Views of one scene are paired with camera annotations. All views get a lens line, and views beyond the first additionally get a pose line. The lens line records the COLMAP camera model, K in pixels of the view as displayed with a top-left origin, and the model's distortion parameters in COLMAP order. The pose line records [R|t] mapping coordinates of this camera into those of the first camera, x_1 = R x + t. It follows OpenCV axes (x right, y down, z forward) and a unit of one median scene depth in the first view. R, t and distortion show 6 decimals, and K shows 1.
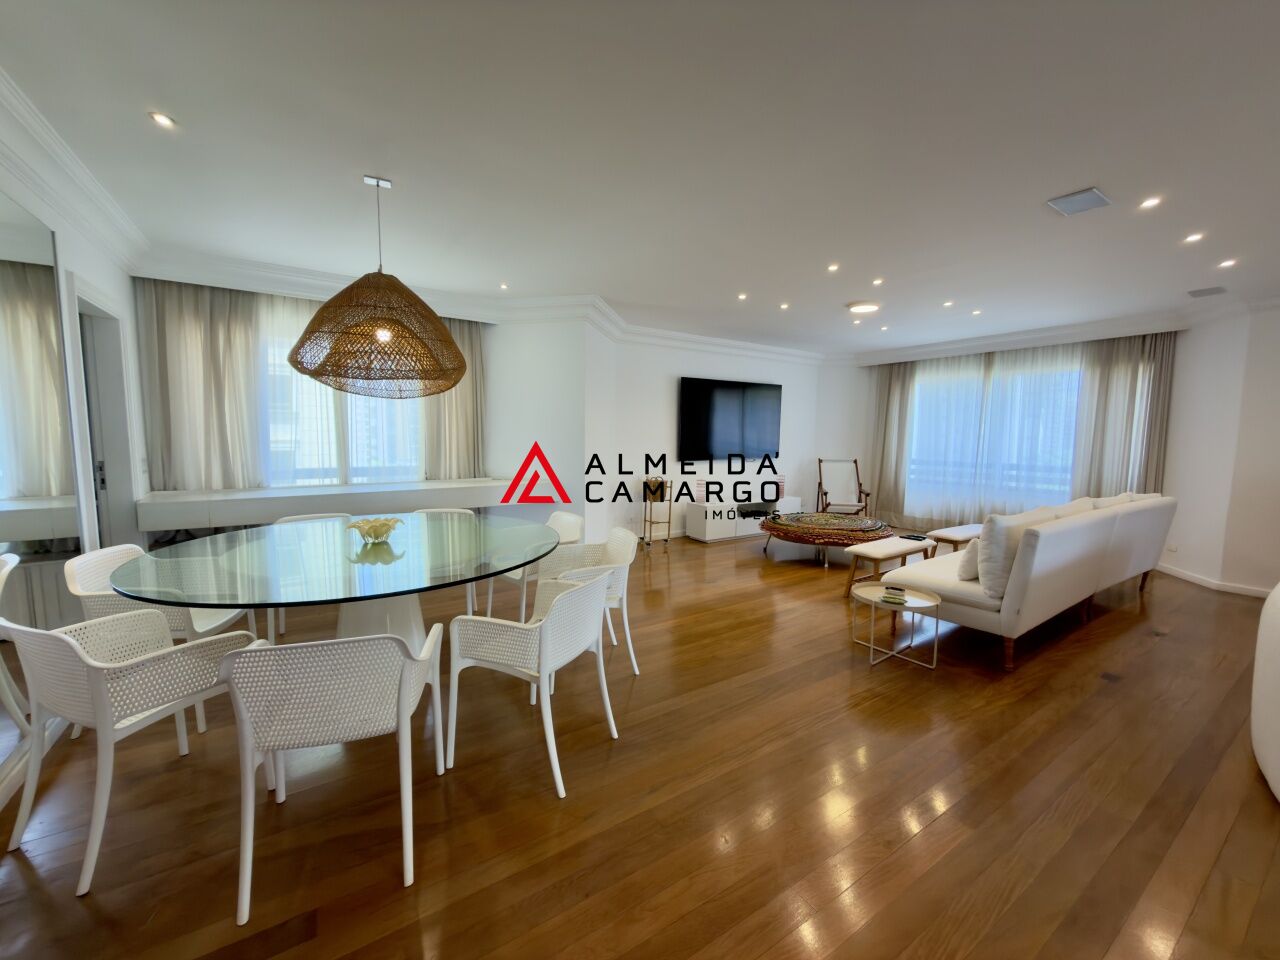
lens RADIAL K [[509.8, 0, 640.6], [0, 509.8, 481.7], [0, 0, 1]] dist [-0.001820, 0.000145]
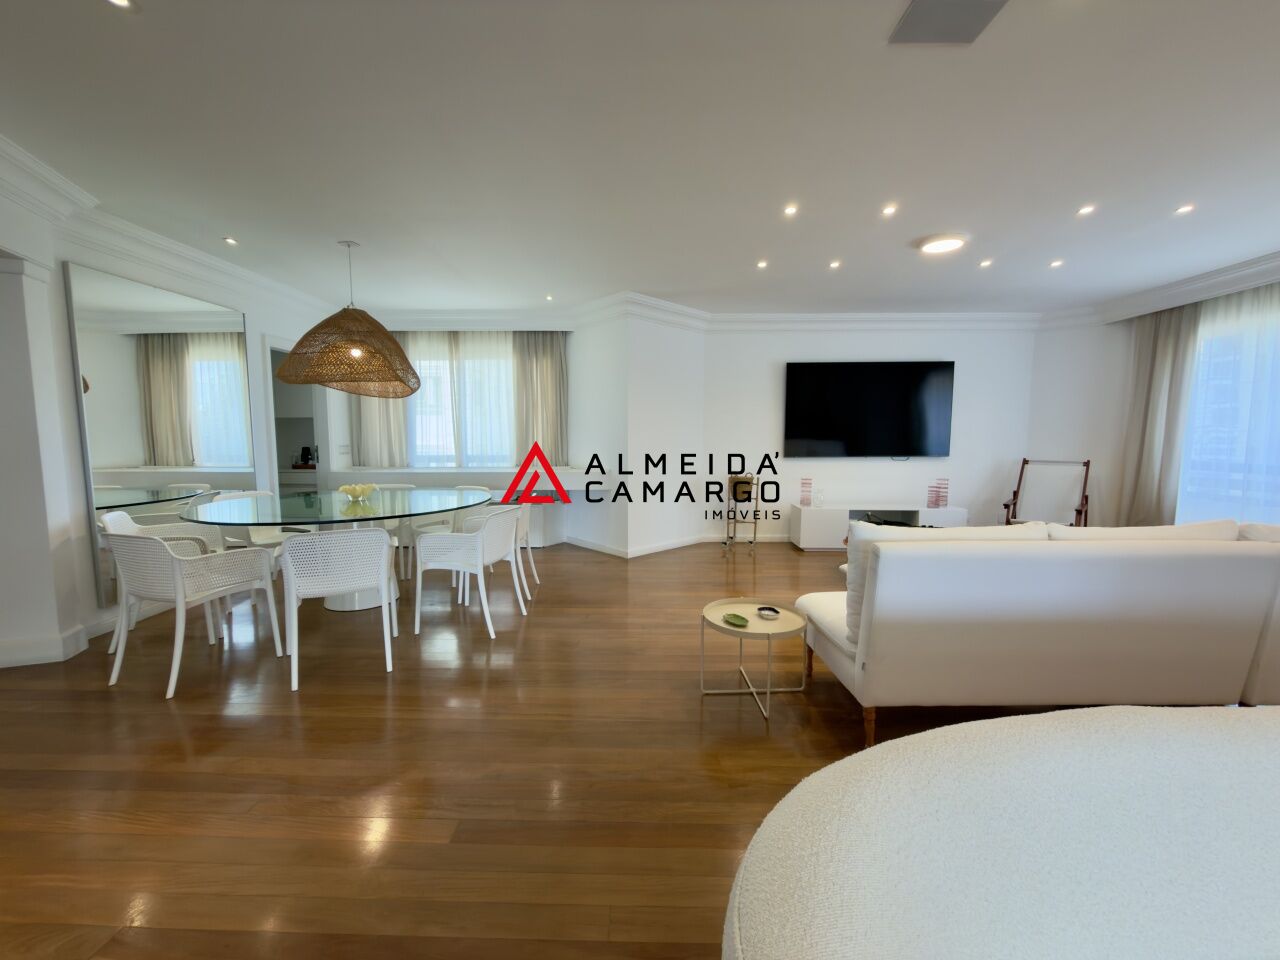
lens RADIAL K [[511.1, 0, 642.2], [0, 511.1, 483.0], [0, 0, 1]] dist [0.000338, 0.000398]
pose [[0.820674, 0.041003, -0.569924, 0.413356], [-0.045523, 0.998943, 0.006316, 0.011133], [0.569580, 0.020761, 0.821673, 0.130238]]
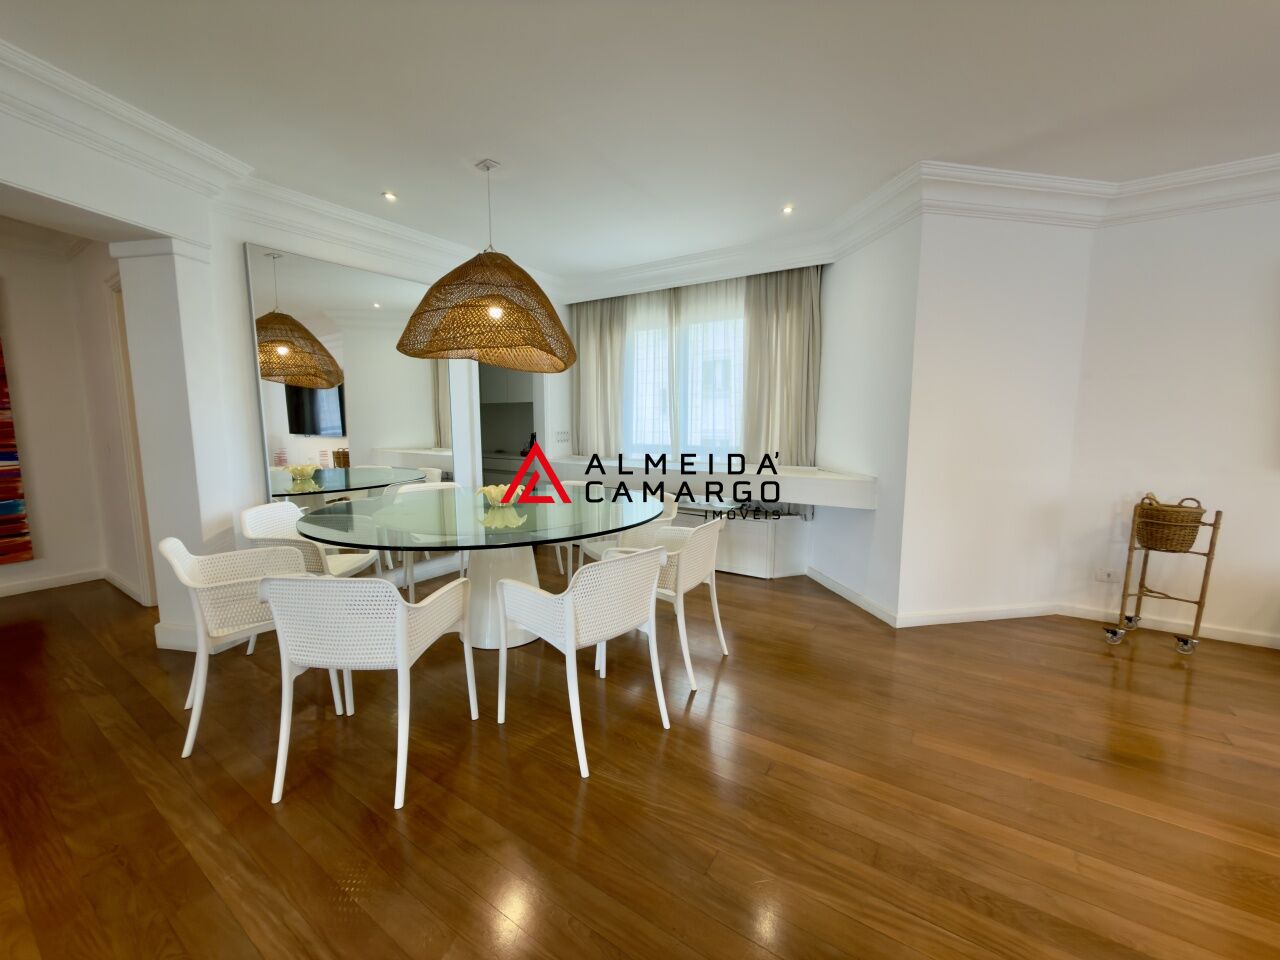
lens RADIAL K [[516.0, 0, 640.0], [0, 516.0, 480.0], [0, 0, 1]] dist [0.000081, 0.000054]
pose [[0.381952, 0.095748, -0.919209, 0.273259], [-0.083360, 0.994134, 0.068915, -0.017584], [0.920415, 0.050303, 0.387693, 0.378592]]
